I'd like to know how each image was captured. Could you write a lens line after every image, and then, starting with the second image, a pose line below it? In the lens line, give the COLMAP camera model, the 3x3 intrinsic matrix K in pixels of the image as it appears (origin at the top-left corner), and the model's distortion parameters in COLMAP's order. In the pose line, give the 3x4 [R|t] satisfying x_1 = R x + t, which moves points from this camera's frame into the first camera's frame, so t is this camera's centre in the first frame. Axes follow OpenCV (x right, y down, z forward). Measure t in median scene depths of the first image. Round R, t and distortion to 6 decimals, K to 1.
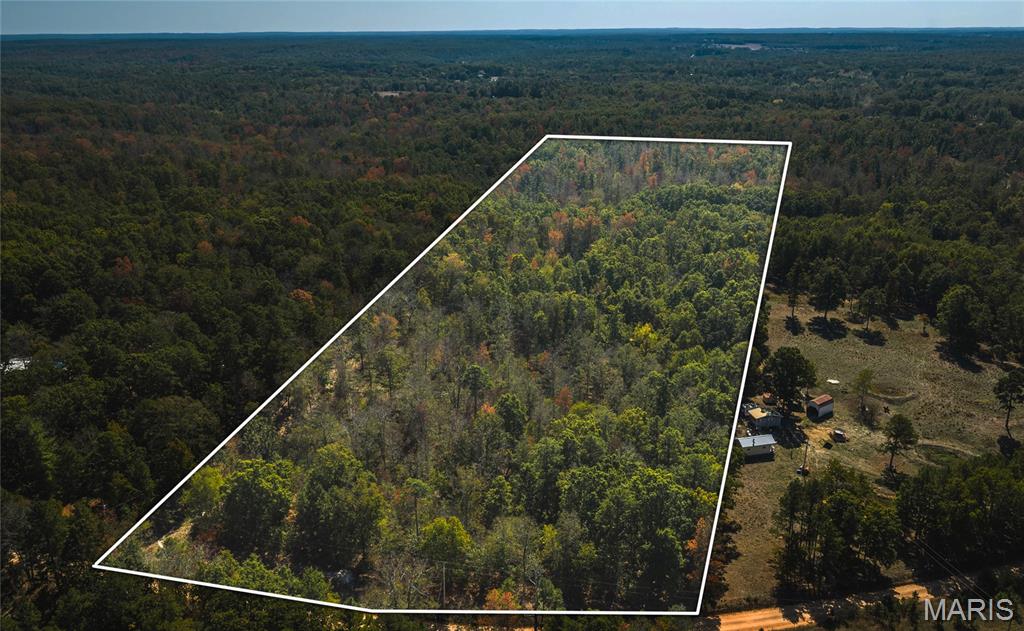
lens RADIAL K [[846.2, 0, 516.2], [0, 846.2, 313.0], [0, 0, 1]] dist [0.012006, -0.019038]
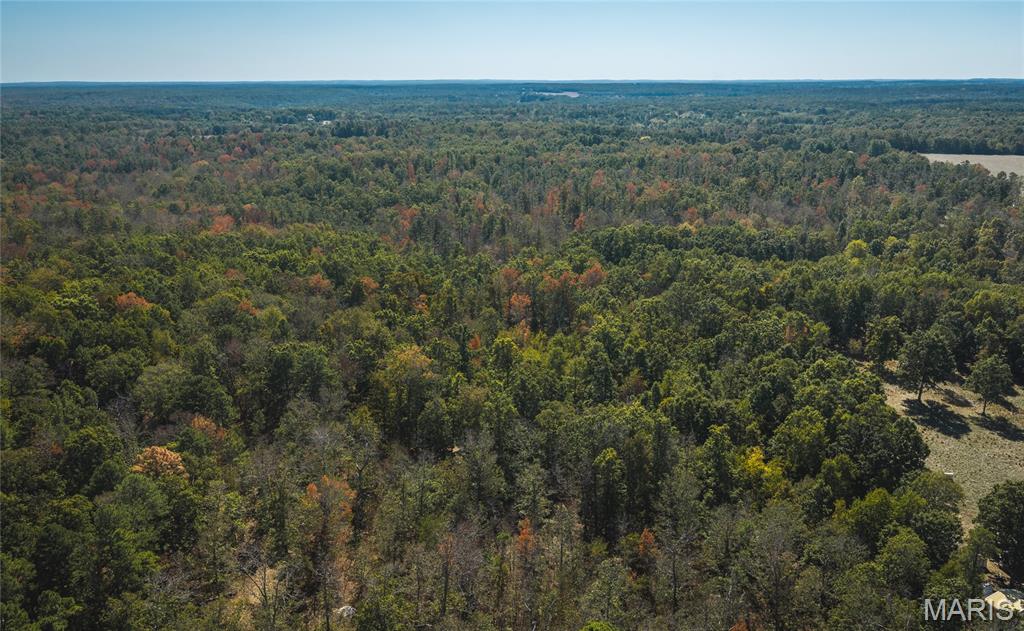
lens RADIAL K [[846.2, 0, 516.2], [0, 846.2, 313.0], [0, 0, 1]] dist [0.012006, -0.019038]
pose [[0.978256, -0.051811, 0.200823, -0.048295], [0.062722, 0.996859, -0.048349, -0.023844], [-0.197688, 0.059894, 0.978434, 0.153720]]
